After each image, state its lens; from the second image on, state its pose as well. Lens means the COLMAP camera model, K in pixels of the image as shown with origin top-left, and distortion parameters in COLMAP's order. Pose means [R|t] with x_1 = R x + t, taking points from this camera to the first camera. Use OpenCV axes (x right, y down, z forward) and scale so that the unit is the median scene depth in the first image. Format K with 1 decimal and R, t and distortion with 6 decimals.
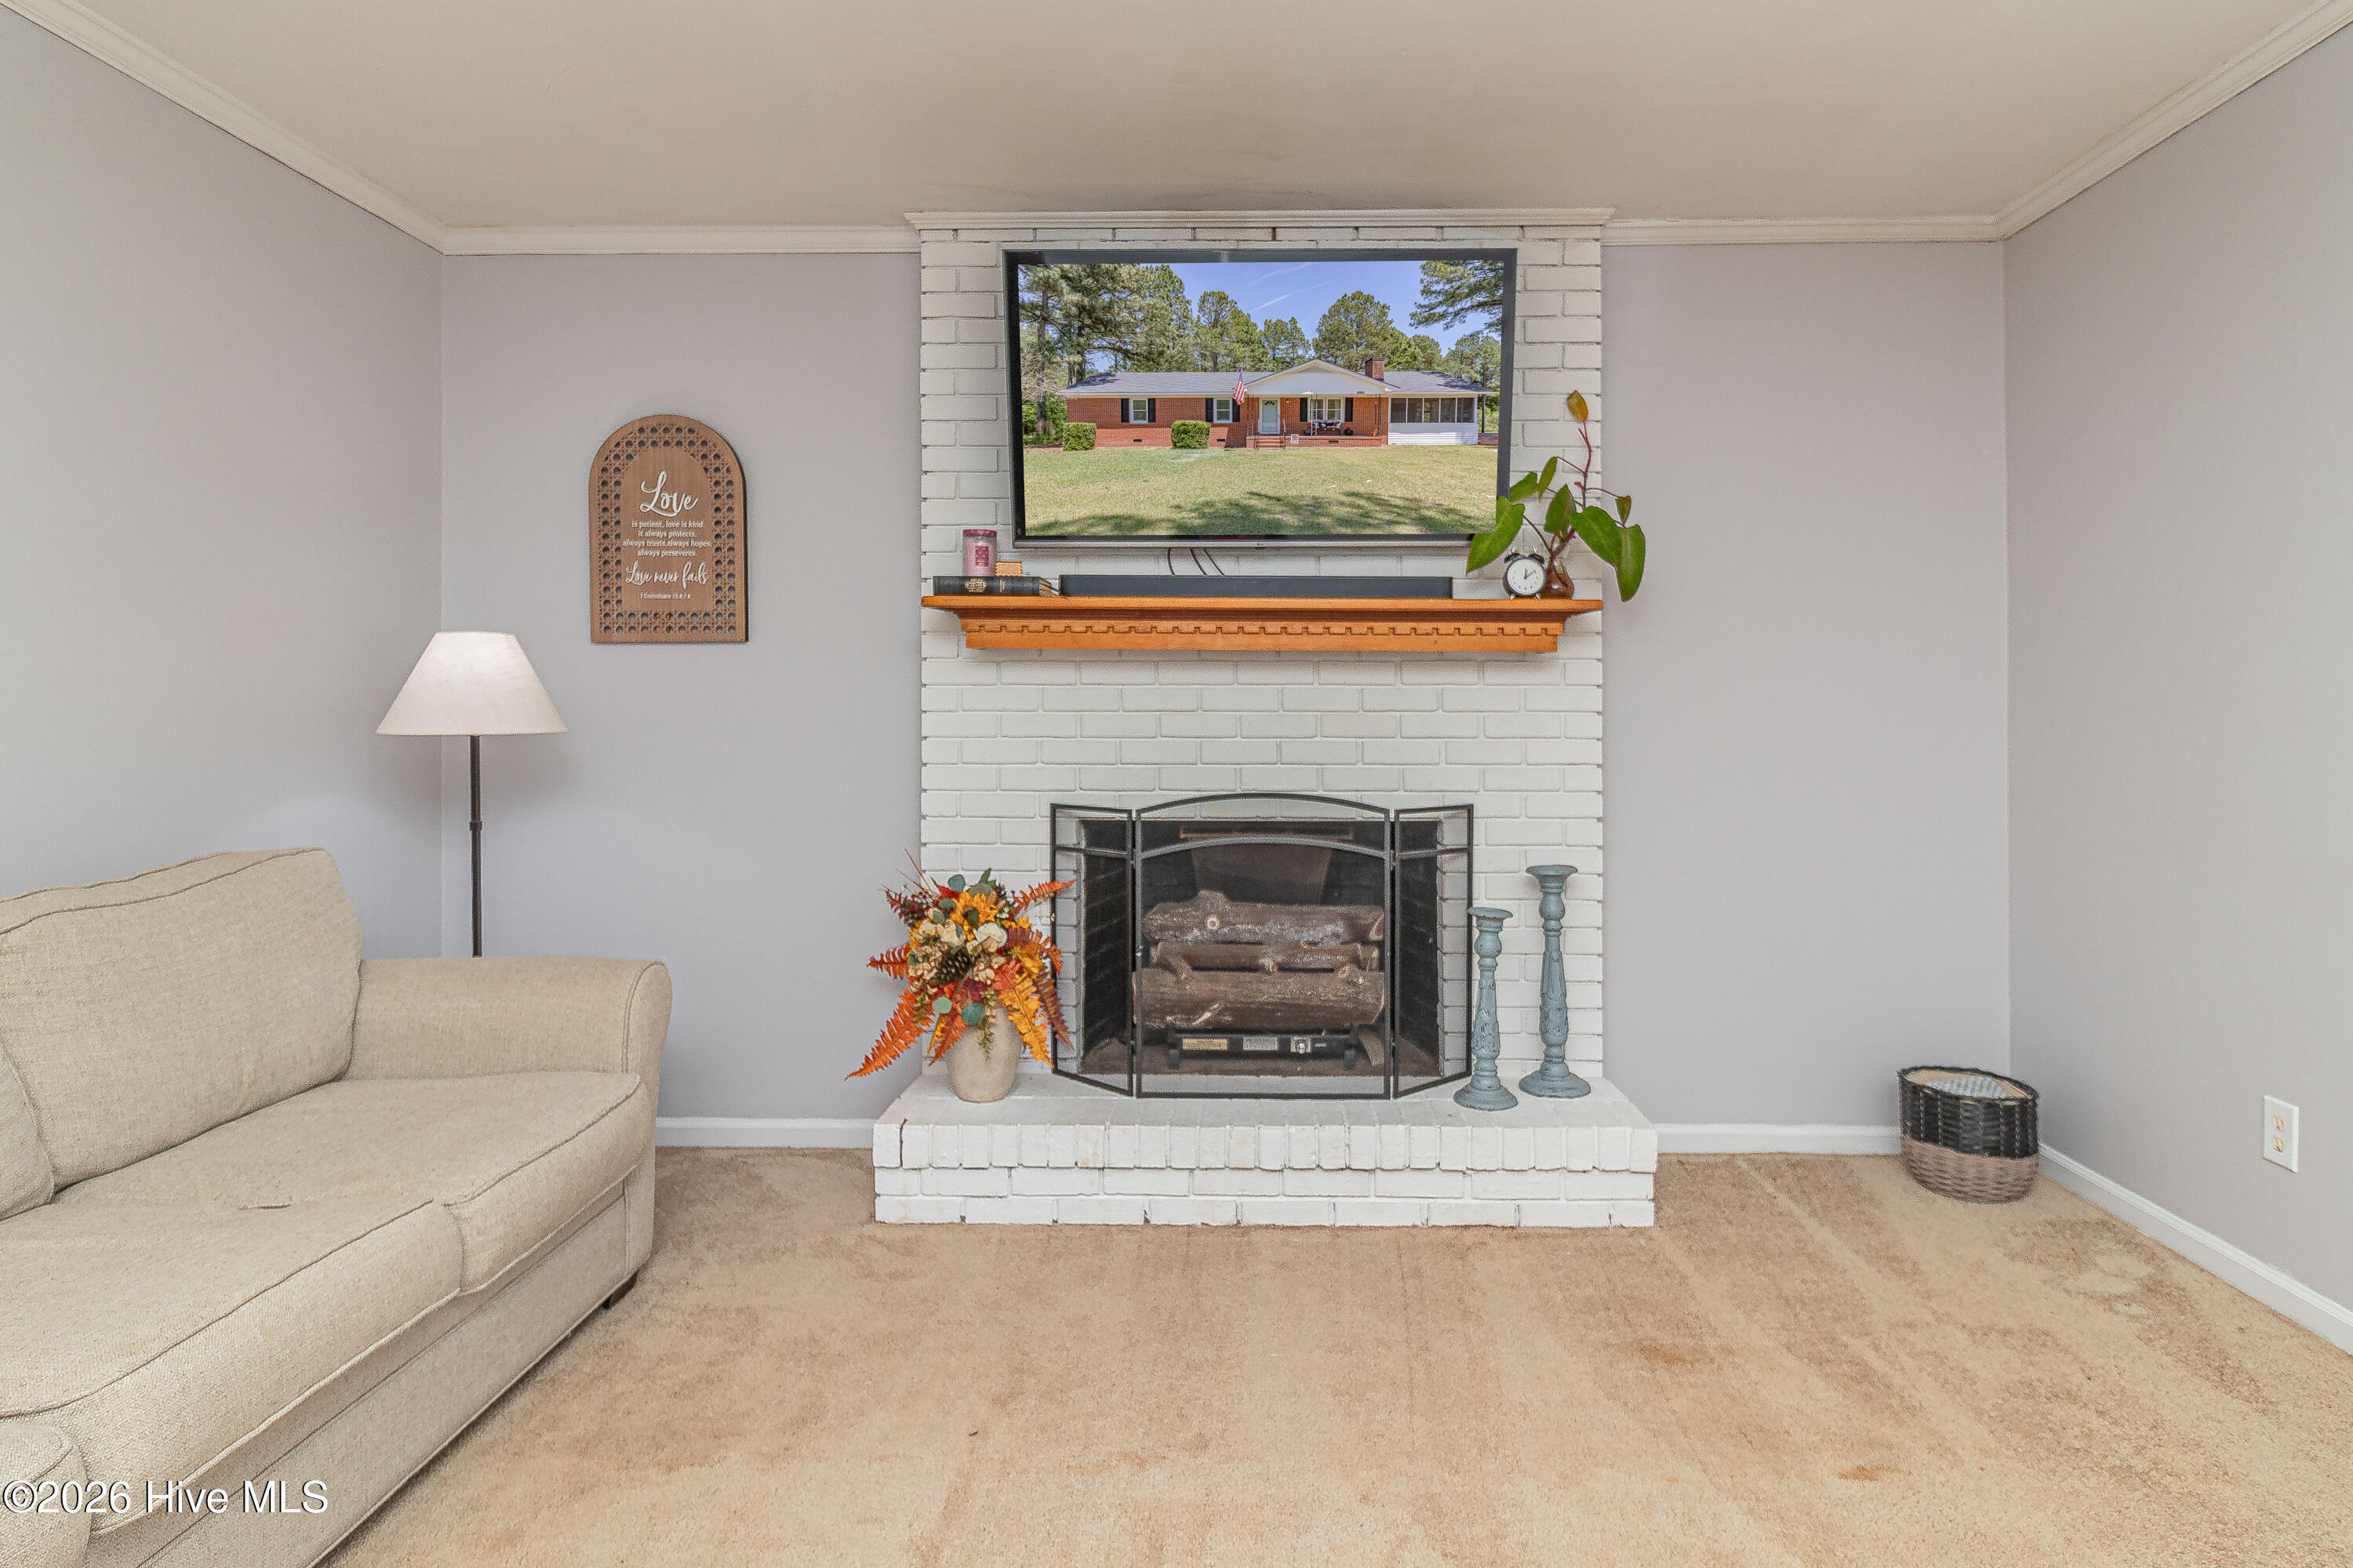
lens RADIAL K [[1215.2, 0, 1243.2], [0, 1215.2, 707.2], [0, 0, 1]] dist [0.003049, 0.000262]
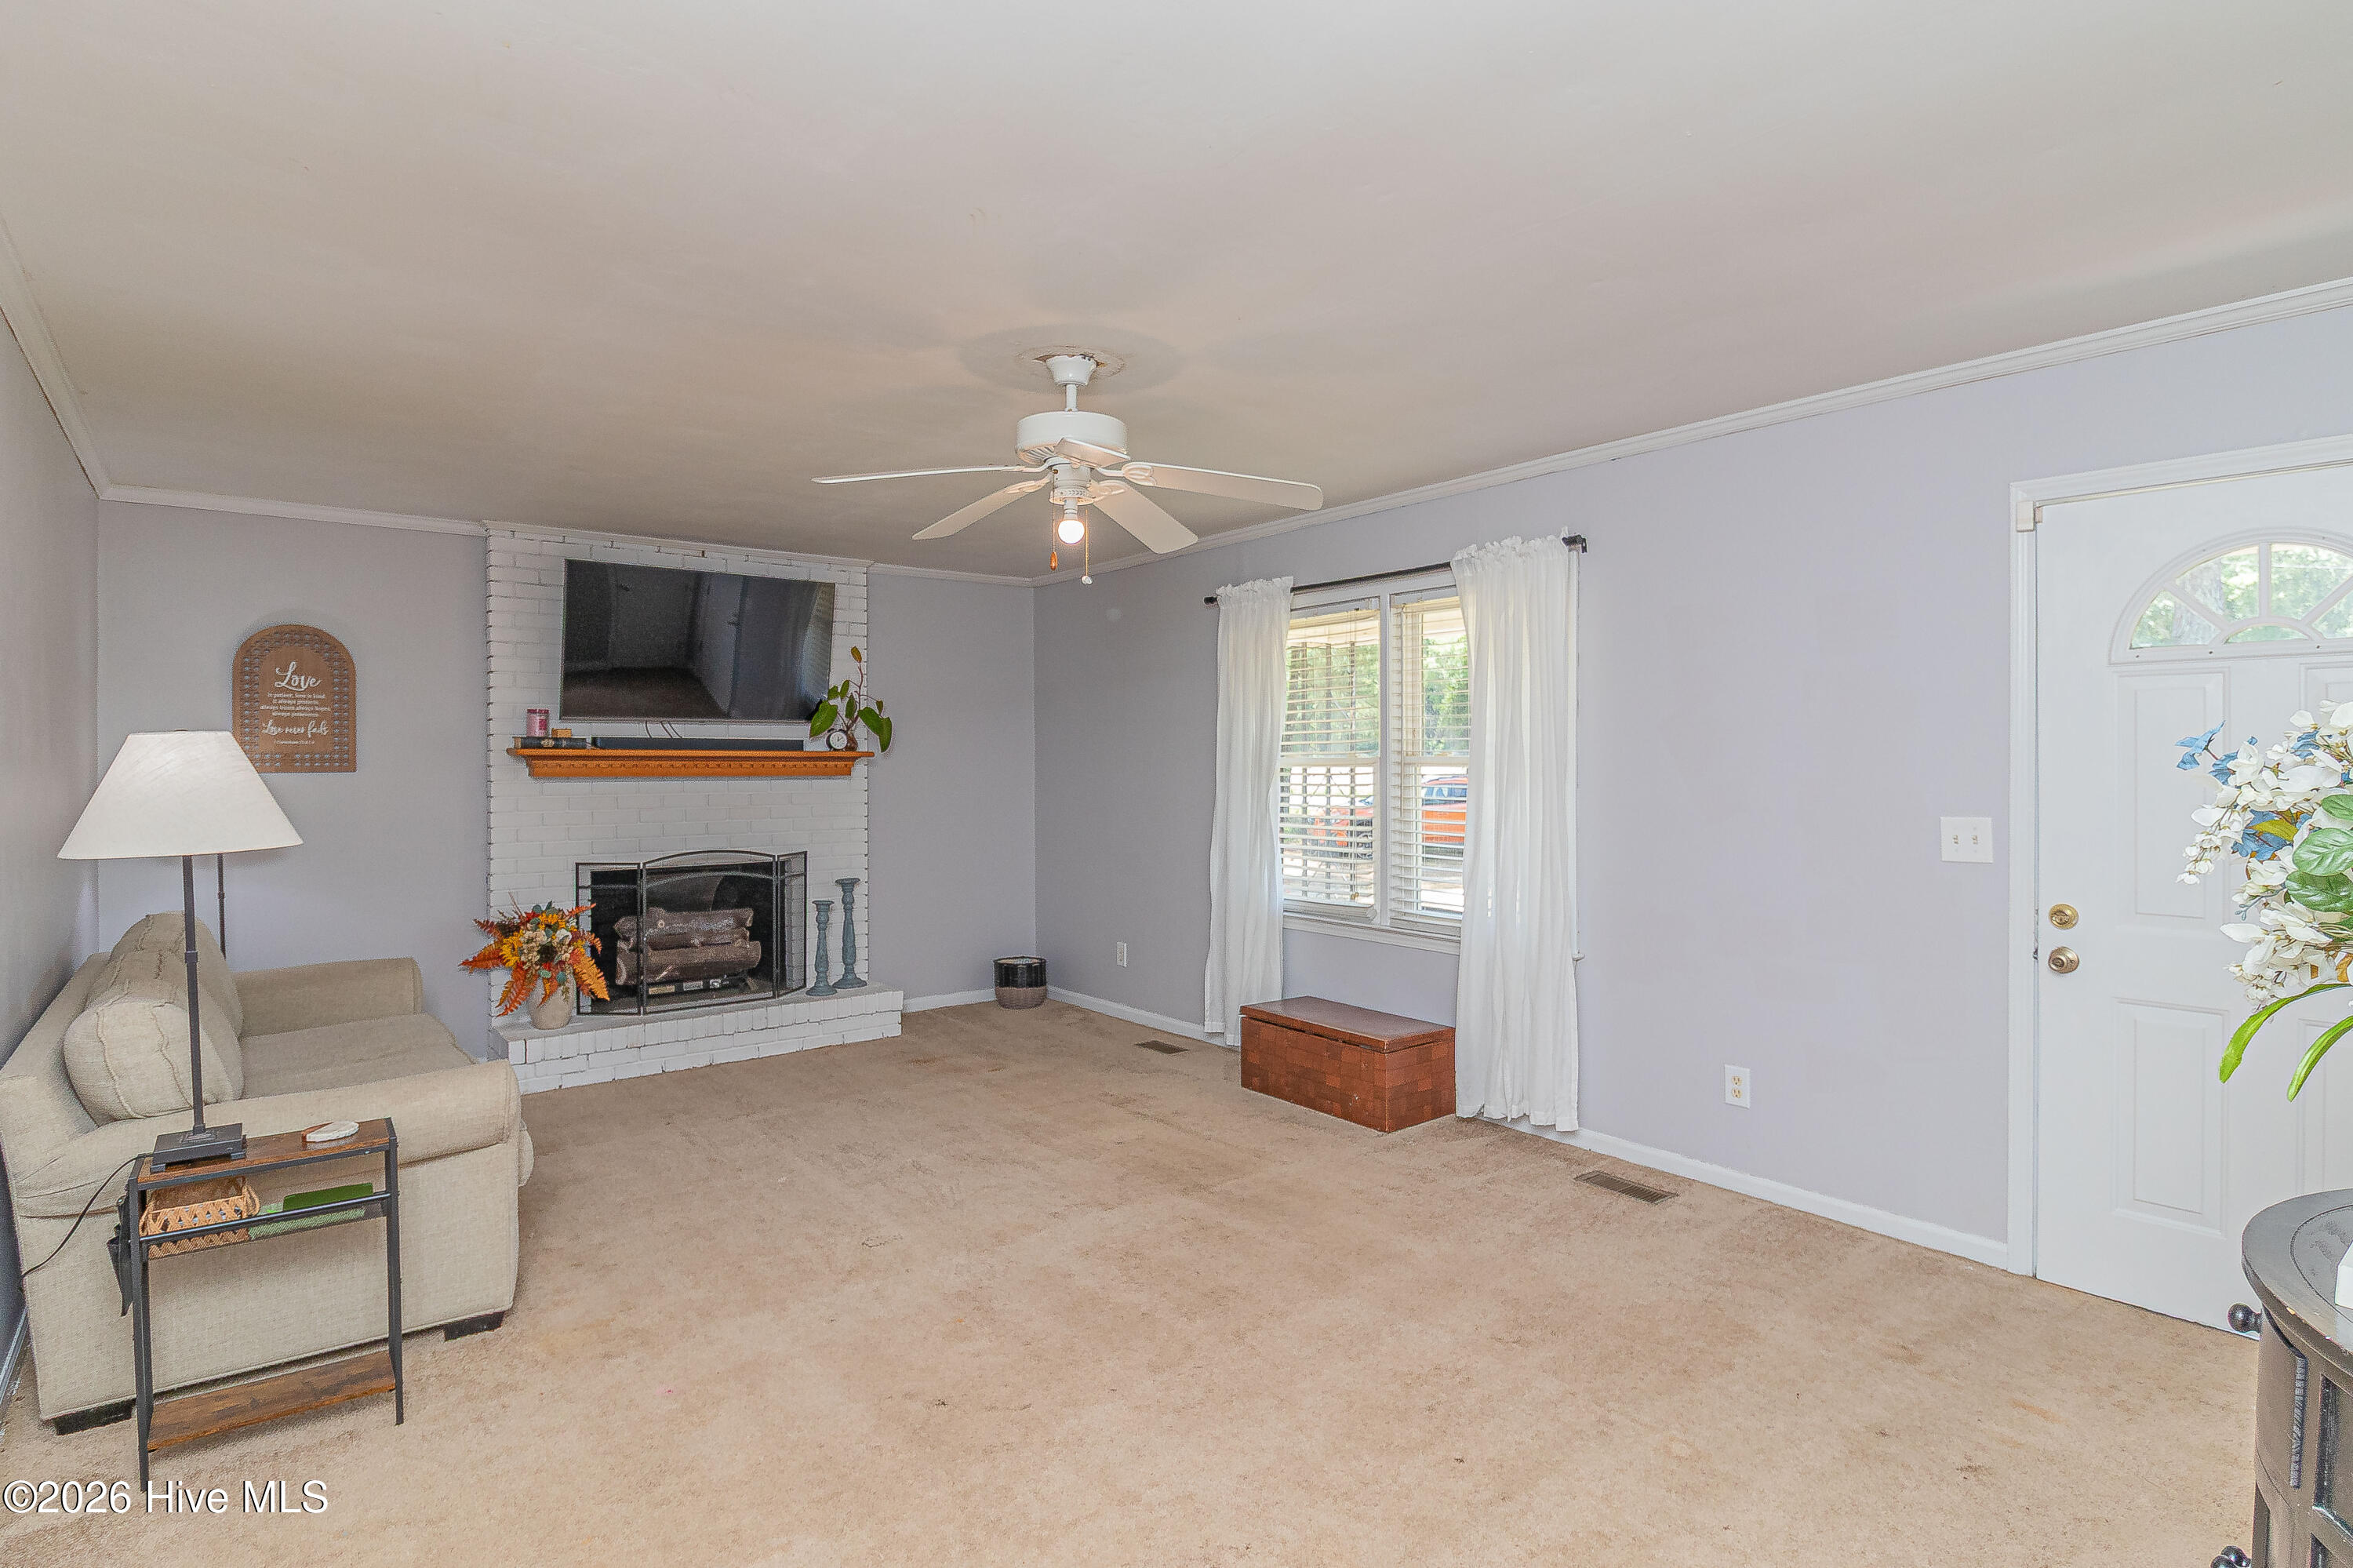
lens RADIAL K [[1165.8, 0, 1176.5], [0, 1165.8, 784.0], [0, 0, 1]] dist [0.000751, -0.000126]
pose [[0.770725, -0.013665, 0.637021, -0.588806], [-0.000861, 0.999747, 0.022488, -0.077228], [-0.637167, -0.017881, 0.770518, -0.900114]]
